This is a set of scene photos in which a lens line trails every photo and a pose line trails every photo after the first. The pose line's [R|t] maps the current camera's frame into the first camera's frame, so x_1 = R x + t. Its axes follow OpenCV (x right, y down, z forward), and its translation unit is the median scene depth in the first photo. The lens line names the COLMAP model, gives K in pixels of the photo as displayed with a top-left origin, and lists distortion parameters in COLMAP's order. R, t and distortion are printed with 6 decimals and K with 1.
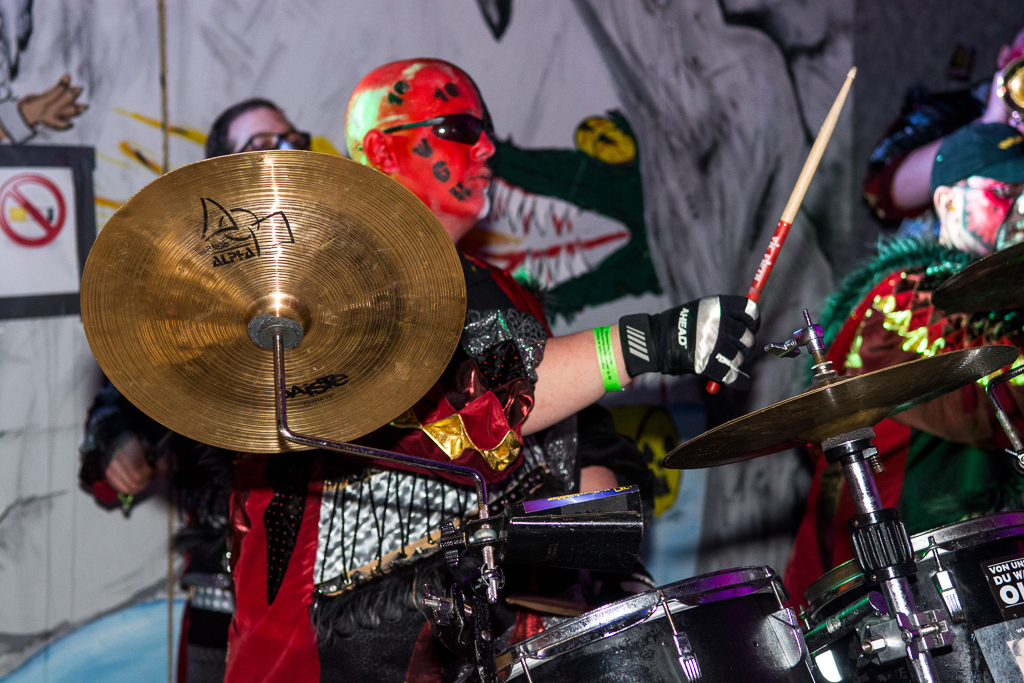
lens RADIAL K [[1891.8, 0, 512.0], [0, 1891.8, 341.5], [0, 0, 1]] dist [0.155722, 0.208409]
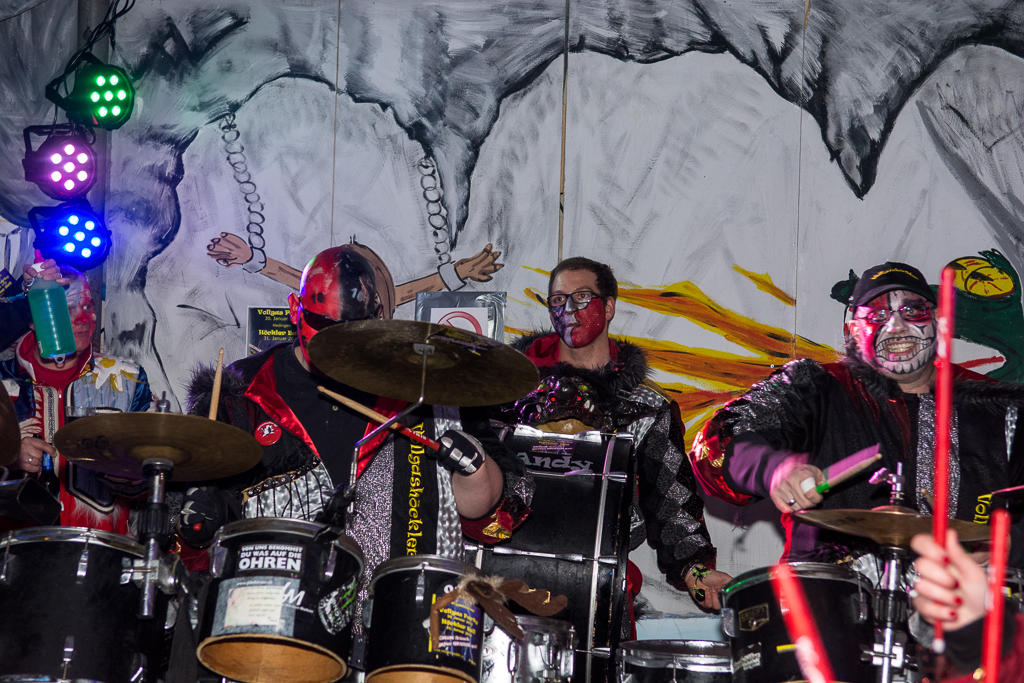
lens RADIAL K [[1885.2, 0, 512.0], [0, 1885.2, 341.5], [0, 0, 1]] dist [0.111119, 0.170259]
pose [[0.709882, 0.007254, -0.704284, 0.752197], [-0.054168, 0.997548, -0.044324, -0.000887], [0.702235, 0.069614, 0.708534, -0.012888]]
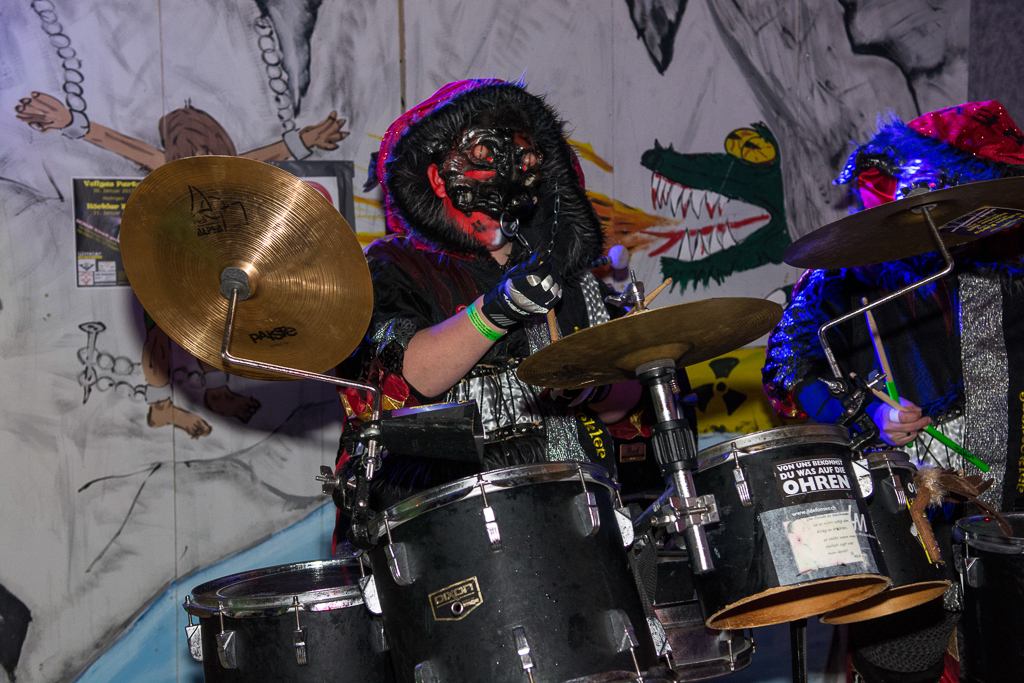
lens RADIAL K [[1379.8, 0, 512.0], [0, 1379.8, 341.5], [0, 0, 1]] dist [0.086409, 0.034750]
pose [[0.969508, 0.008739, -0.244905, 0.143975], [-0.001312, 0.999535, 0.030471, 0.001581], [0.245058, -0.029220, 0.969068, 0.016835]]
